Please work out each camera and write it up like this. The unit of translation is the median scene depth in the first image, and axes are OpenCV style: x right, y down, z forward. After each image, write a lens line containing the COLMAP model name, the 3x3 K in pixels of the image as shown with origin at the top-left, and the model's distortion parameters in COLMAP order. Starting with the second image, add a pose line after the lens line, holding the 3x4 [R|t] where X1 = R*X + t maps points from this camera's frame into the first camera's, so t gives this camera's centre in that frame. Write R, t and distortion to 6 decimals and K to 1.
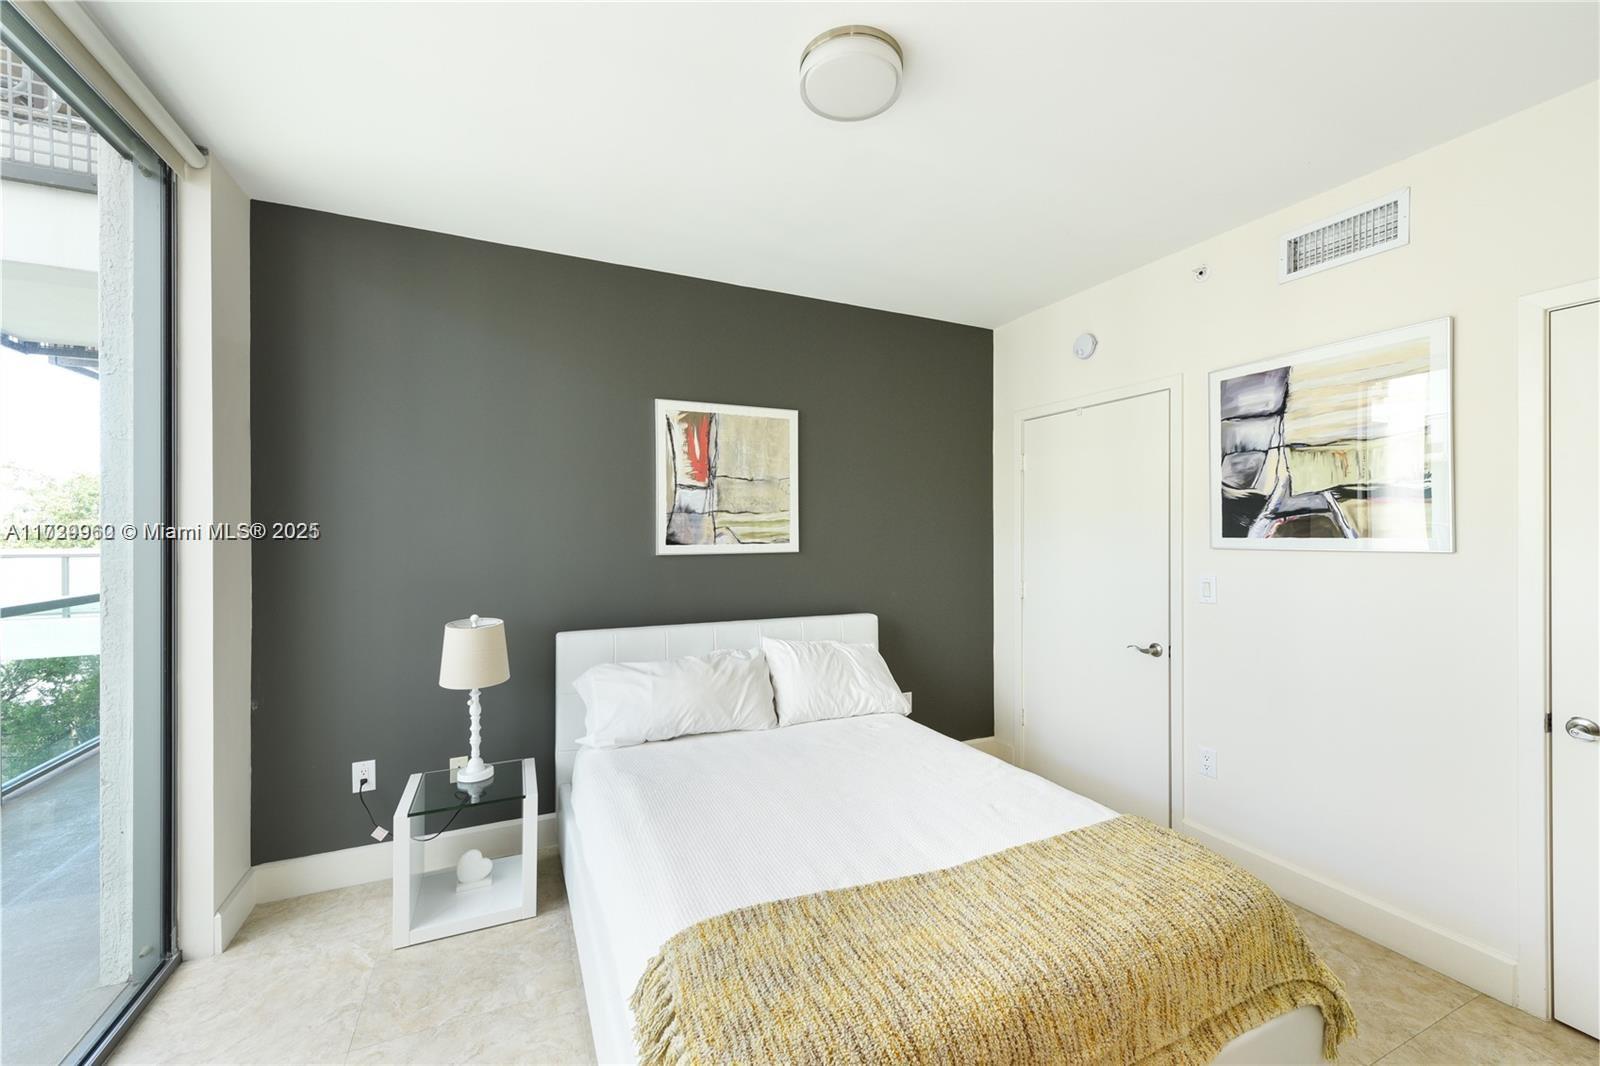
lens RADIAL K [[628.8, 0, 793.5], [0, 628.8, 528.2], [0, 0, 1]] dist [-0.000322, -0.000215]
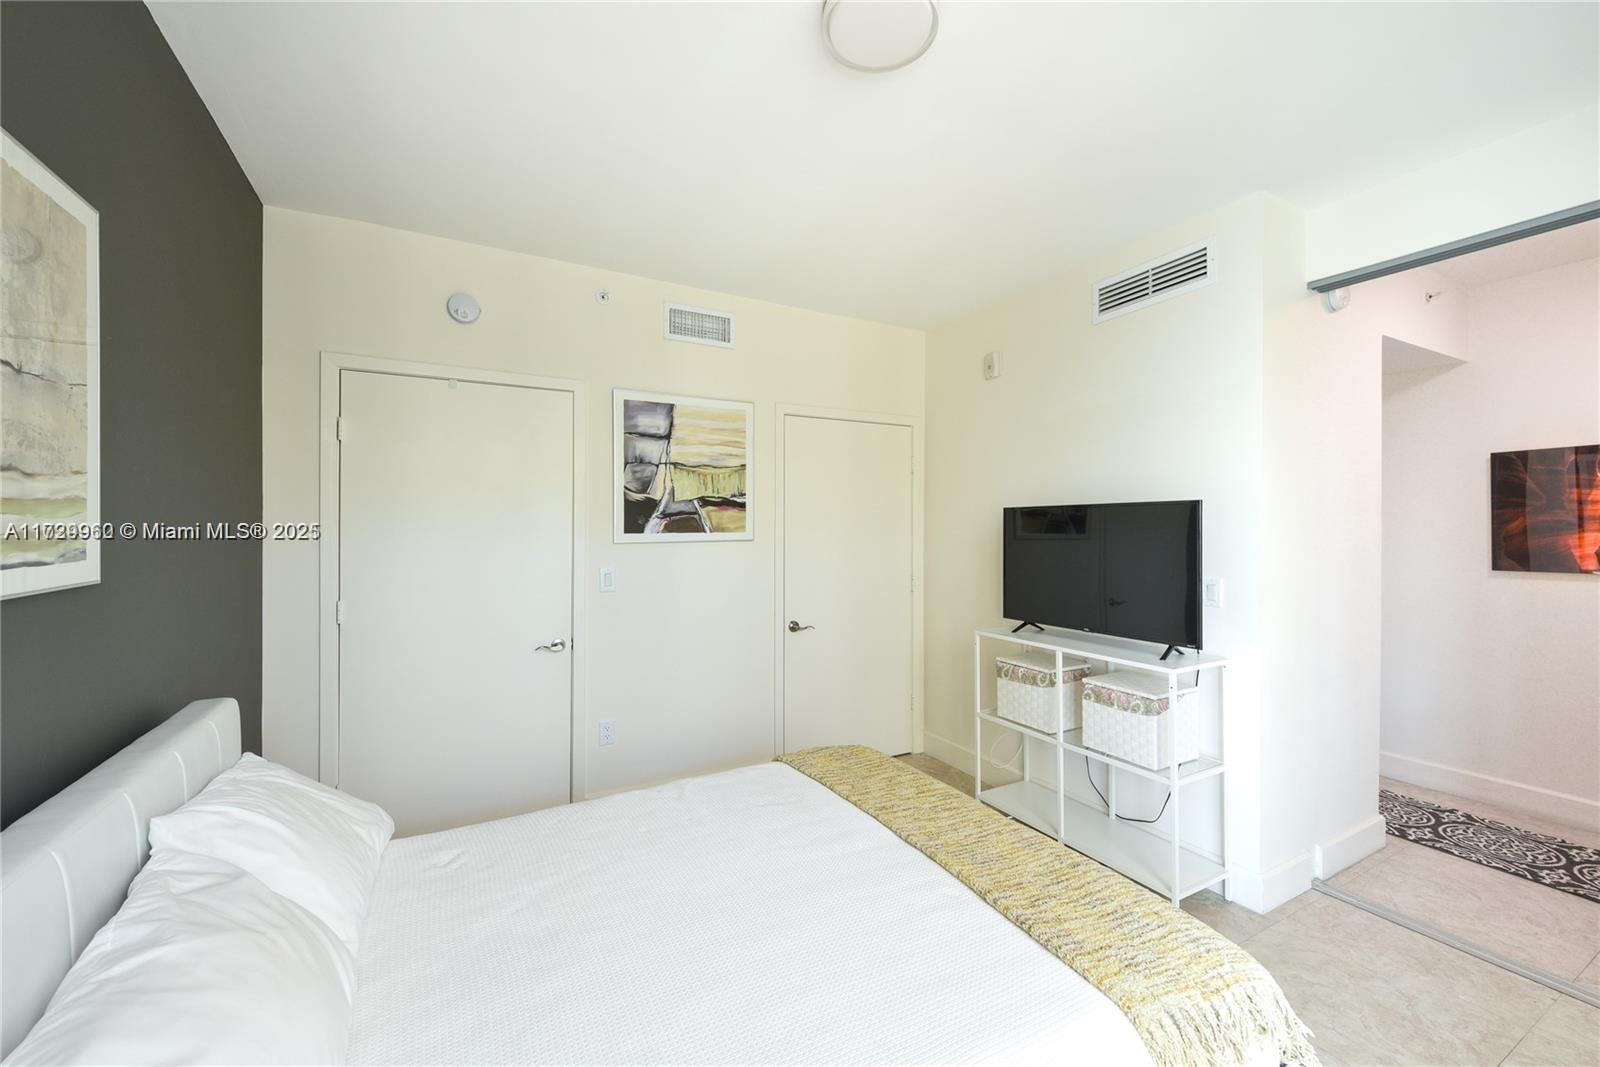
lens RADIAL K [[628.8, 0, 793.5], [0, 628.8, 528.7], [0, 0, 1]] dist [-0.000322, -0.000215]
pose [[-0.065616, -0.001975, 0.997843, -0.538422], [-0.005898, 0.999981, 0.001591, 0.002518], [-0.997828, -0.005781, -0.065626, 0.807886]]
